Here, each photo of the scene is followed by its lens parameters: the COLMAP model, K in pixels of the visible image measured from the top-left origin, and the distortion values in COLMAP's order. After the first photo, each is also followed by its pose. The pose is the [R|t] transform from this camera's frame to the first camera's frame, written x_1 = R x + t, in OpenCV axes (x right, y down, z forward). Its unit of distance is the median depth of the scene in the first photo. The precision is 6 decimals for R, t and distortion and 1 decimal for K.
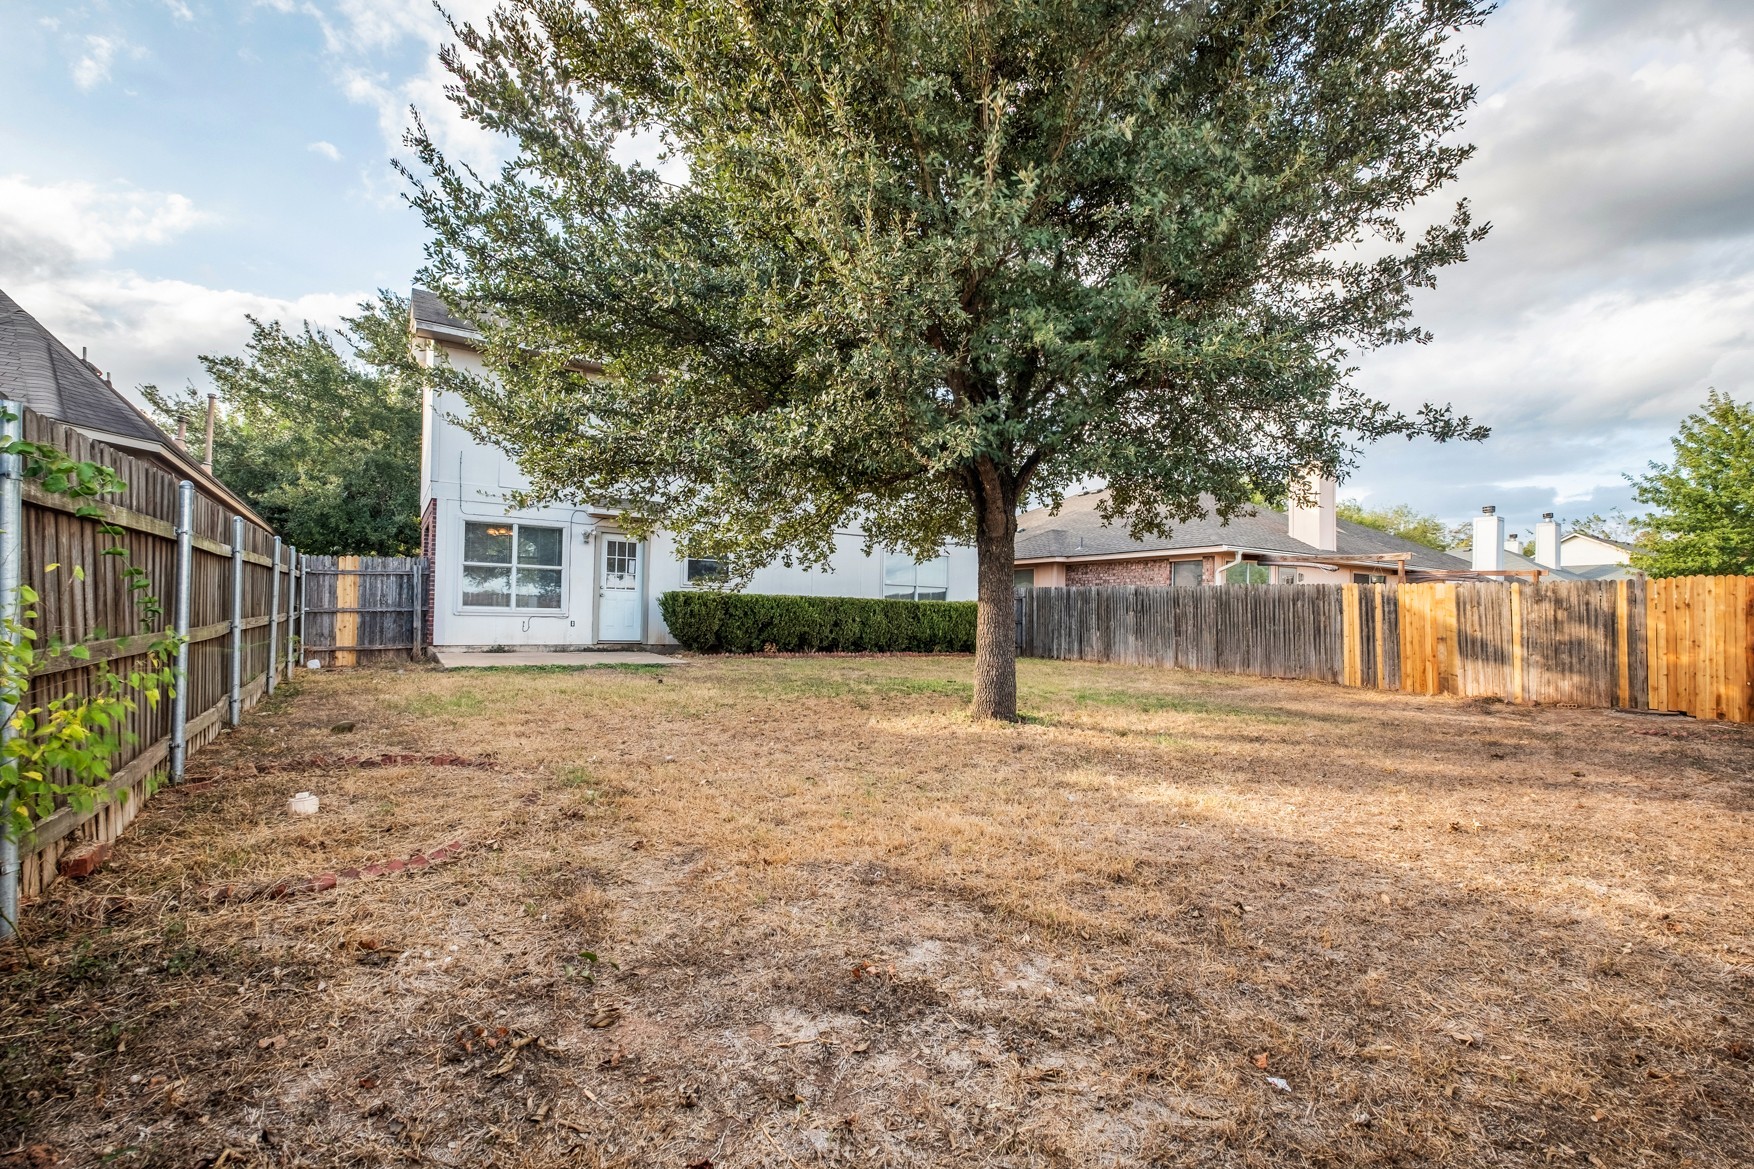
lens RADIAL K [[758.8, 0, 896.3], [0, 758.8, 594.7], [0, 0, 1]] dist [-0.003217, -0.000258]
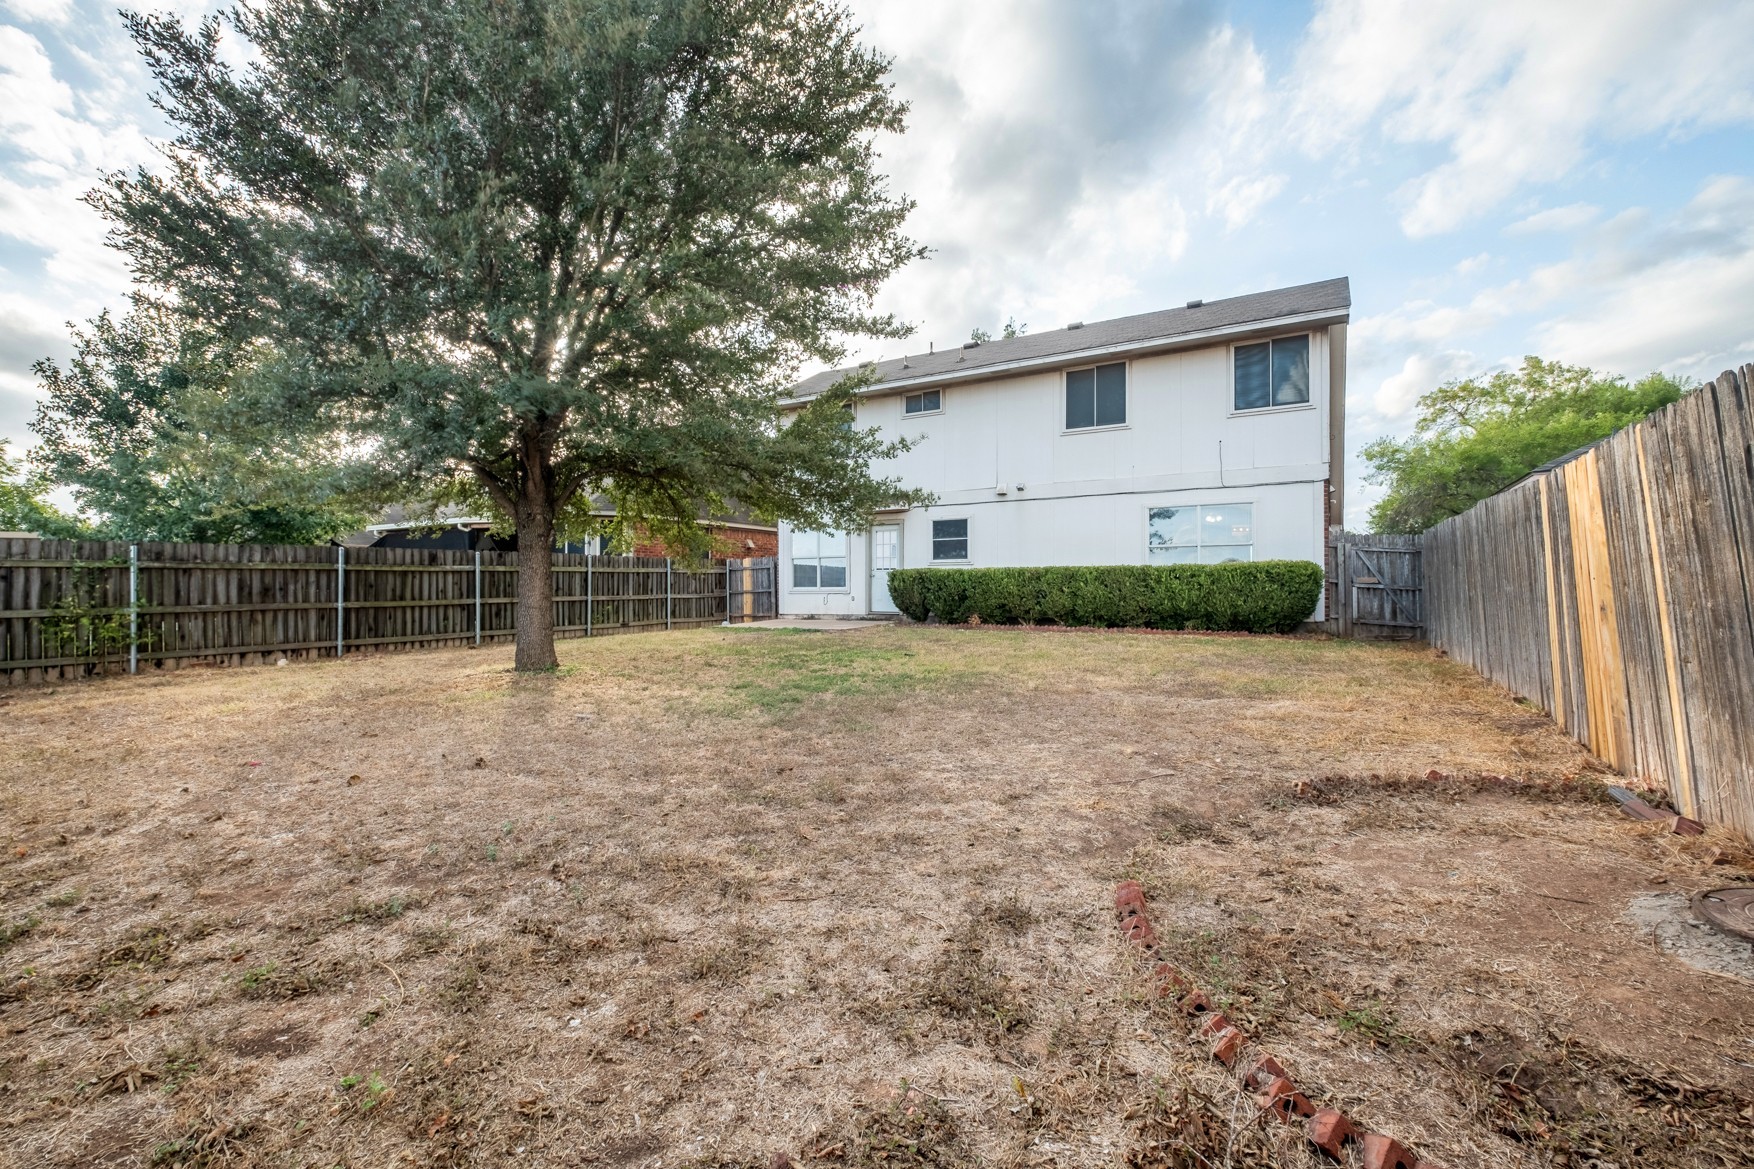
lens RADIAL K [[758.8, 0, 890.1], [0, 758.8, 590.1], [0, 0, 1]] dist [-0.003217, -0.000258]
pose [[0.459449, -0.021708, -0.887939, 0.722553], [0.041496, 0.999134, -0.002956, 0.029143], [0.887234, -0.035488, 0.459952, 0.439266]]
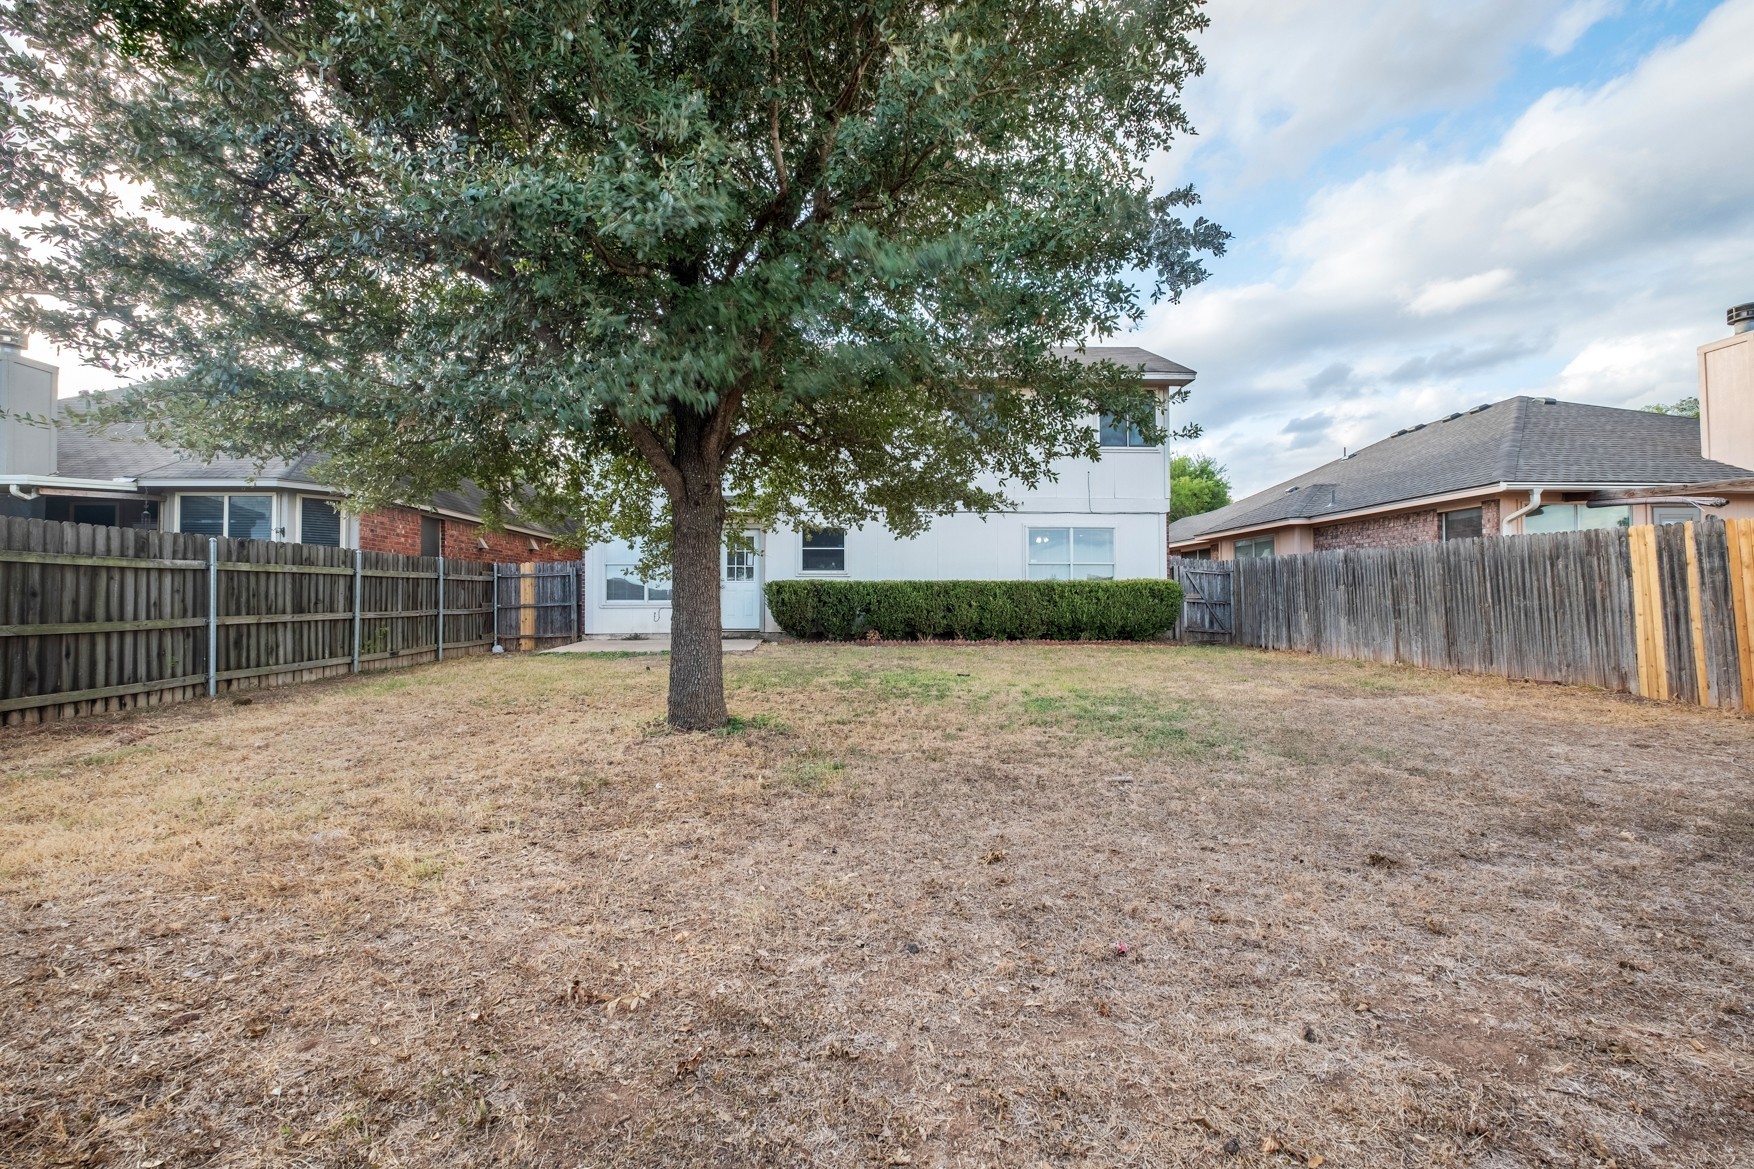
lens RADIAL K [[758.8, 0, 879.9], [0, 758.8, 587.2], [0, 0, 1]] dist [-0.003217, -0.000258]
pose [[0.870547, -0.032856, -0.490986, 0.328291], [0.035895, 0.999350, -0.003232, 0.012414], [0.490774, -0.014810, 0.871161, 0.168345]]
